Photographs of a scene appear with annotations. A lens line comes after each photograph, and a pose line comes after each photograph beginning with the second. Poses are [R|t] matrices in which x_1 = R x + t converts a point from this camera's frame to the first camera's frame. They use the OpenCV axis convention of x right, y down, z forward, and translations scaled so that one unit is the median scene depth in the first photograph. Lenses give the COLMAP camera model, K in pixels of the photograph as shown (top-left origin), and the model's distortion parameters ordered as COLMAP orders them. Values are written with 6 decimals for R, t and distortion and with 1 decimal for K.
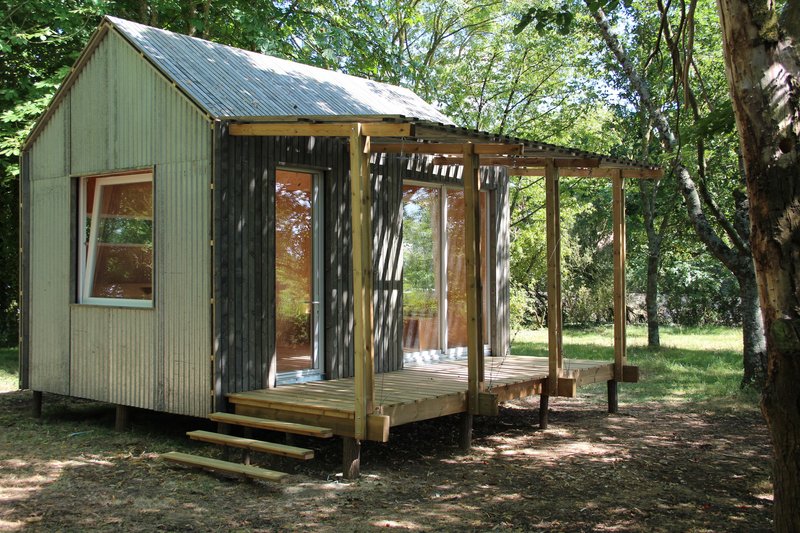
lens RADIAL K [[937.2, 0, 400.0], [0, 937.2, 266.5], [0, 0, 1]] dist [-0.021799, 0.007503]
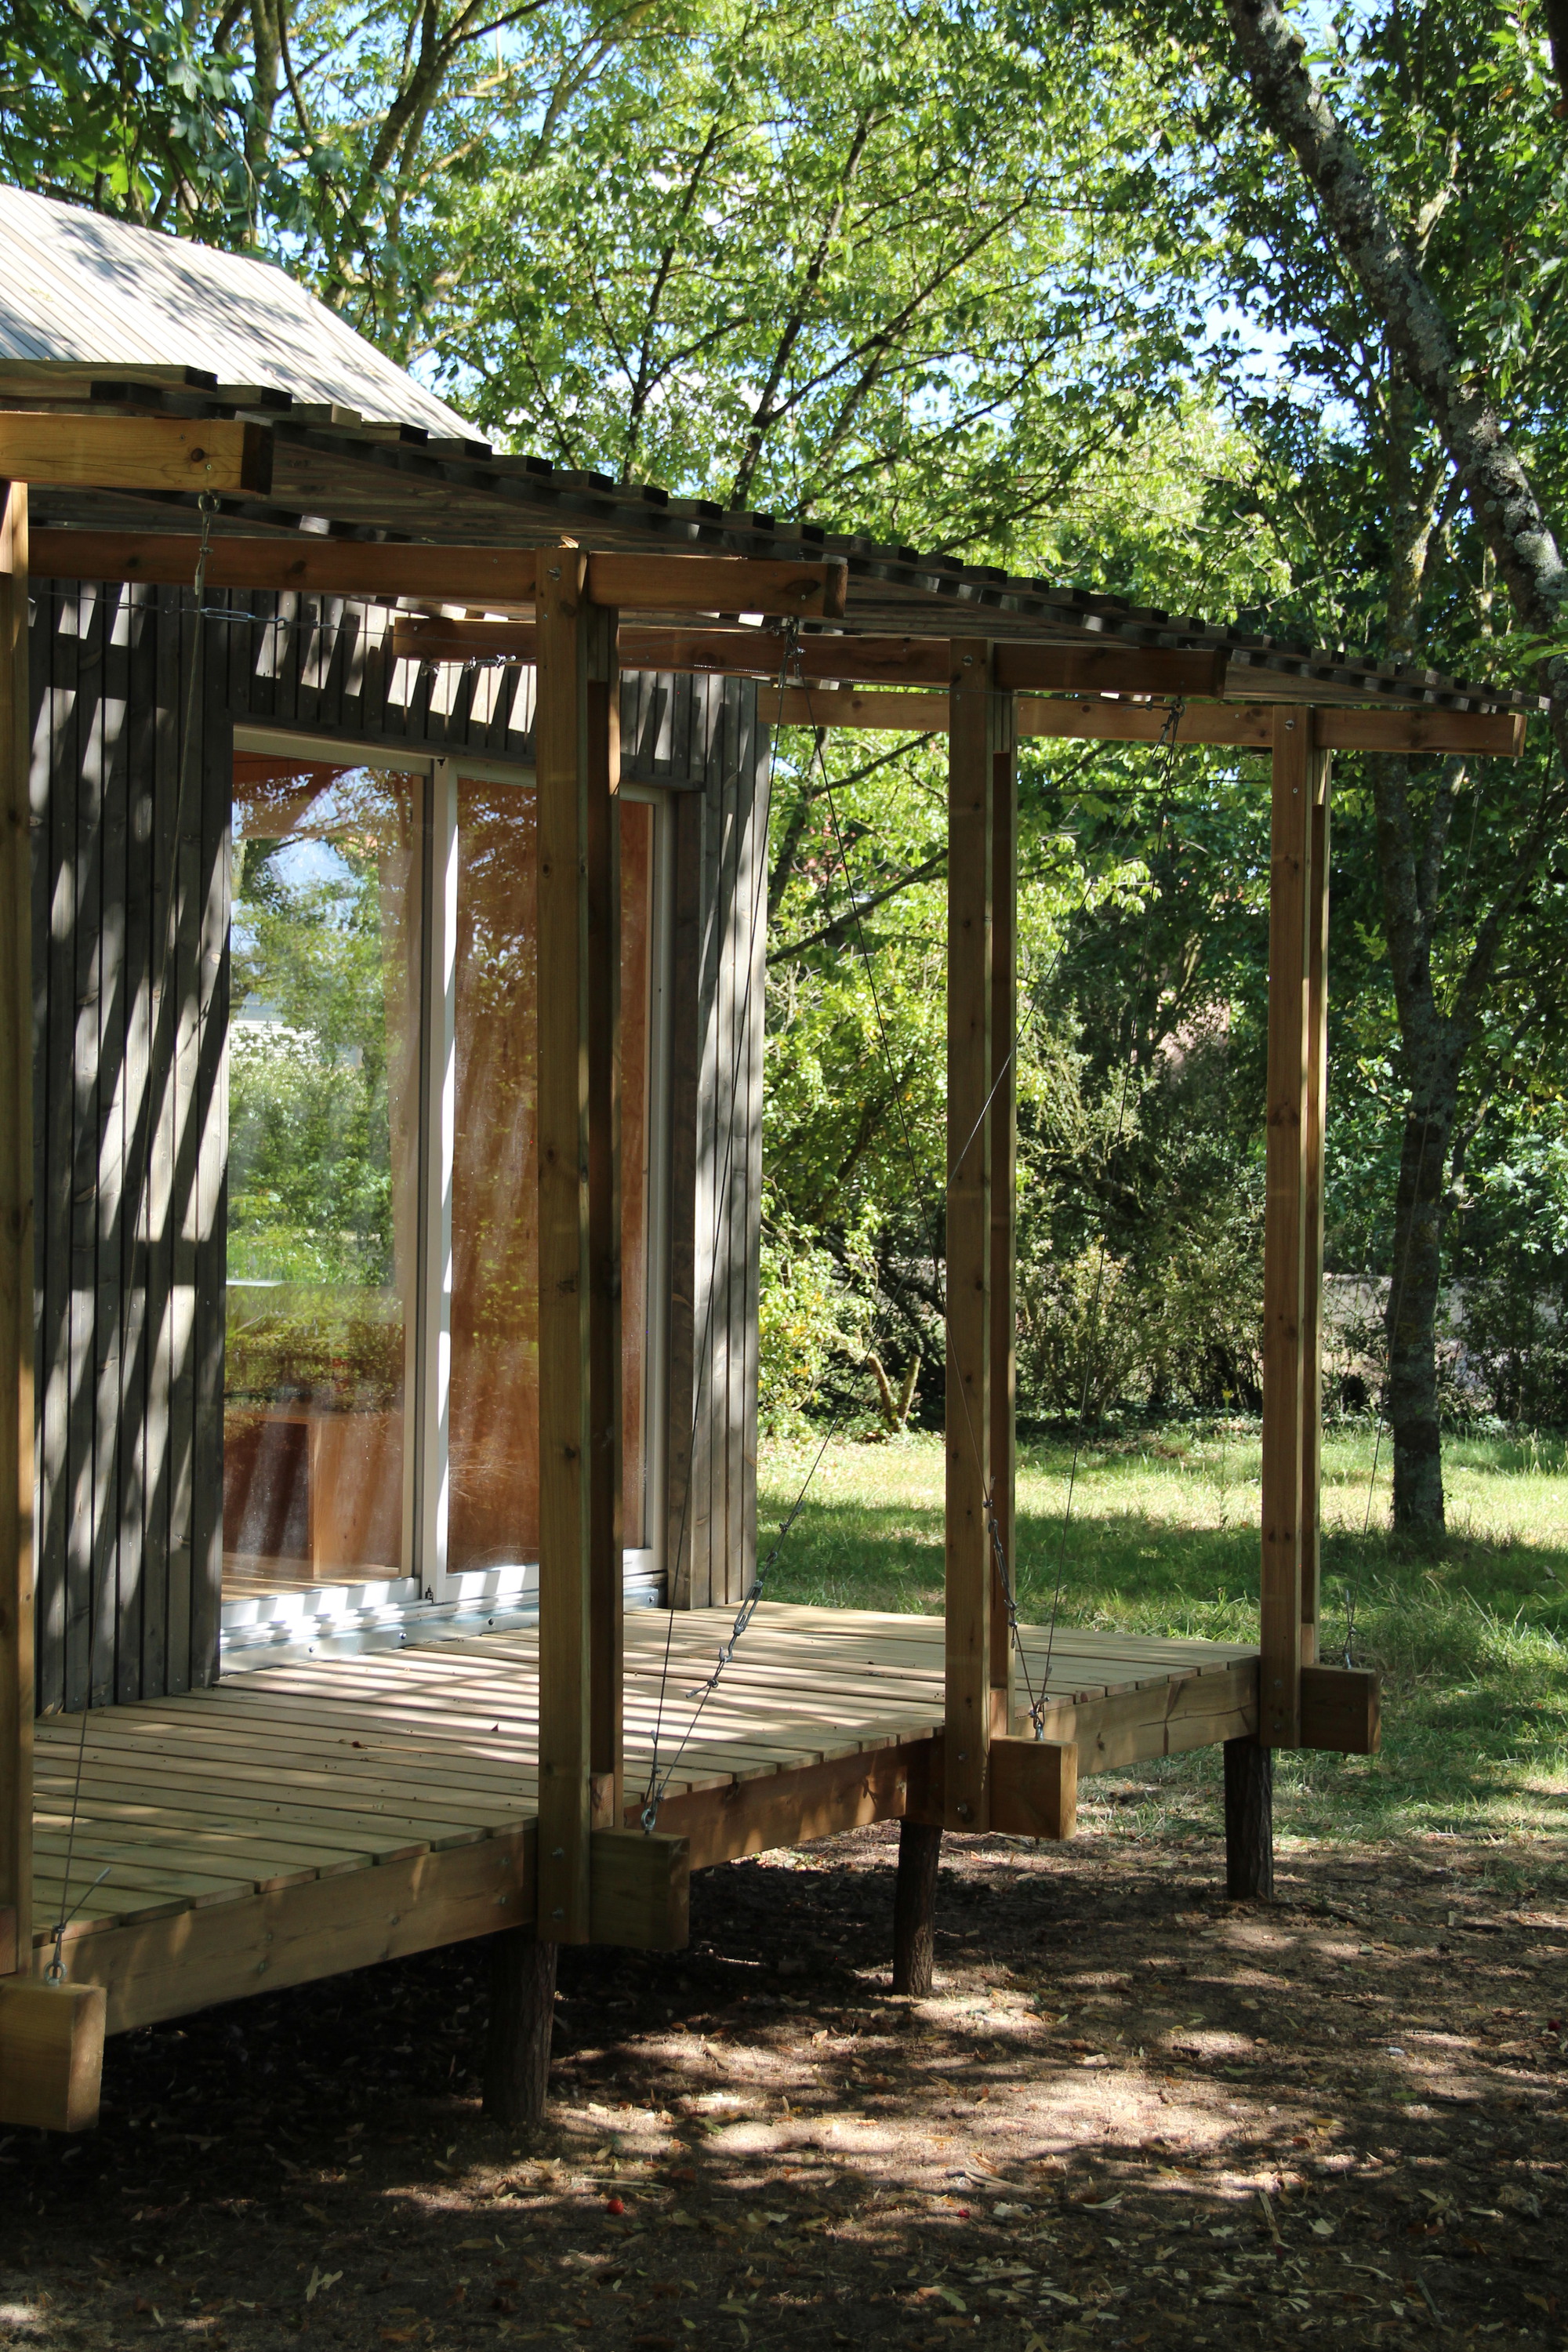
lens RADIAL K [[3905.2, 0, 784.0], [0, 3905.2, 1176.0], [0, 0, 1]] dist [0.190283, -0.012664]
pose [[0.992343, 0.017798, 0.122225, 0.014829], [-0.020266, 0.999615, 0.018977, -0.012623], [-0.121840, -0.021309, 0.992321, 0.128824]]
